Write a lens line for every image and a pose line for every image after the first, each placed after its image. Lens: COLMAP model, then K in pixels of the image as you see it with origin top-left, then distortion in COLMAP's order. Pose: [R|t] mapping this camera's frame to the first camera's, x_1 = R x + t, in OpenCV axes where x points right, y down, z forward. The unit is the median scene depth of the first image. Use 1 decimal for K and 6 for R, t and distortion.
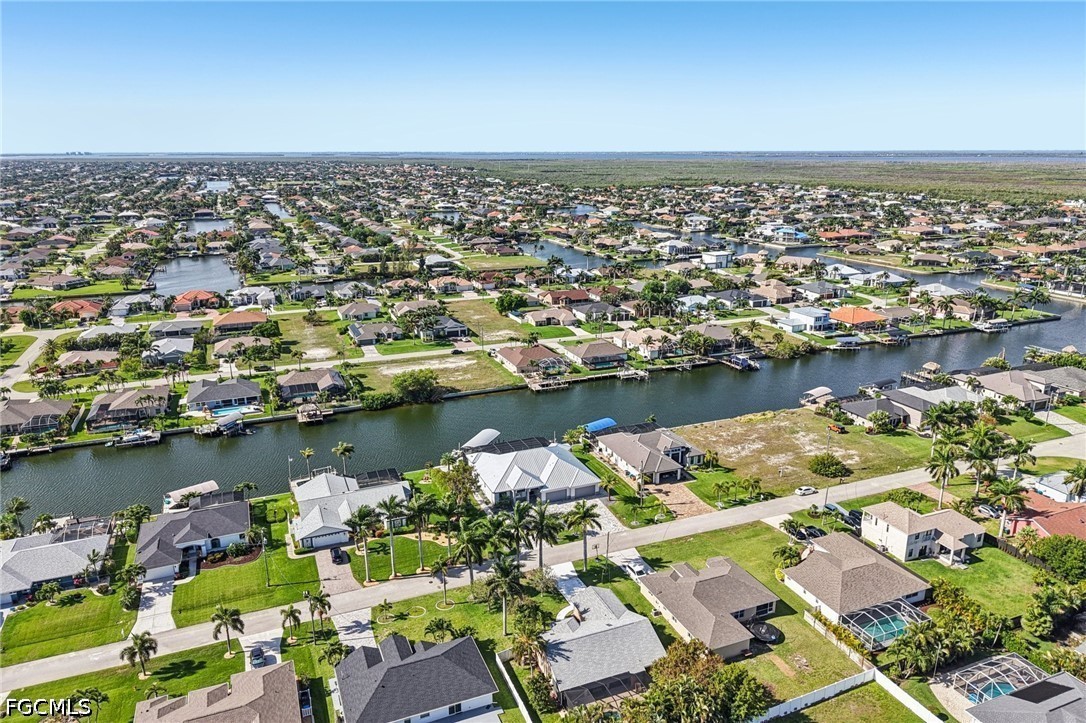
lens RADIAL K [[730.4, 0, 545.0], [0, 730.4, 385.7], [0, 0, 1]] dist [0.063739, -0.086537]
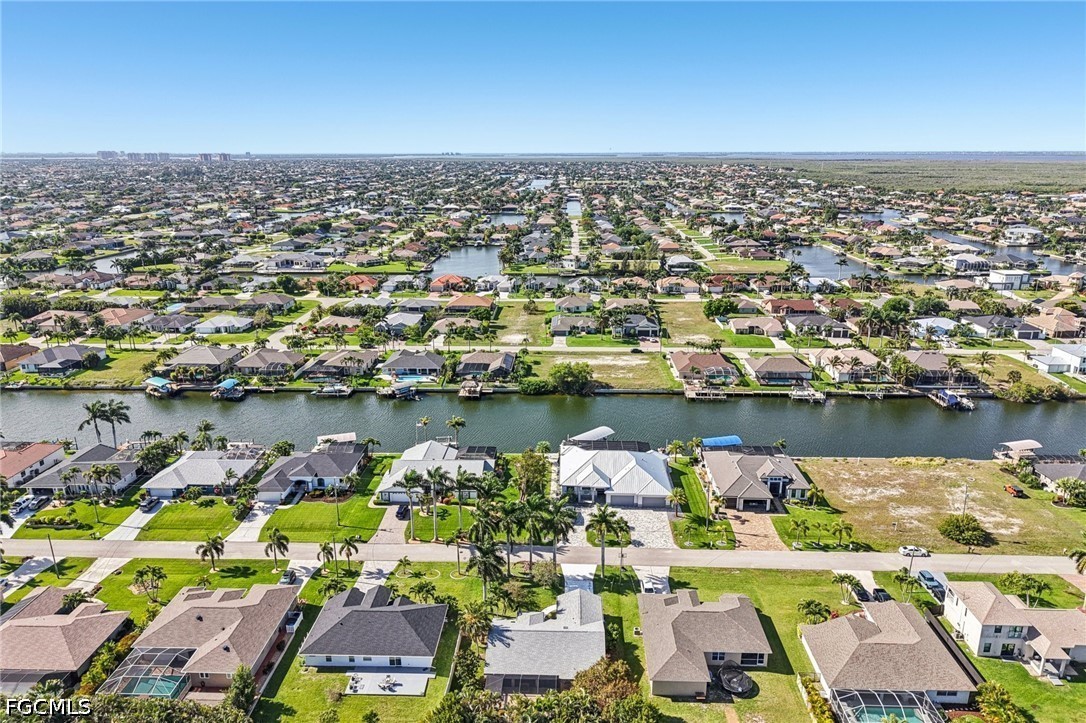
lens RADIAL K [[730.4, 0, 545.0], [0, 730.4, 385.7], [0, 0, 1]] dist [0.063739, -0.086537]
pose [[0.908780, 0.127946, -0.397176, 0.187660], [-0.128045, 0.991417, 0.026396, -0.009977], [0.397144, 0.026869, 0.917363, 0.030322]]
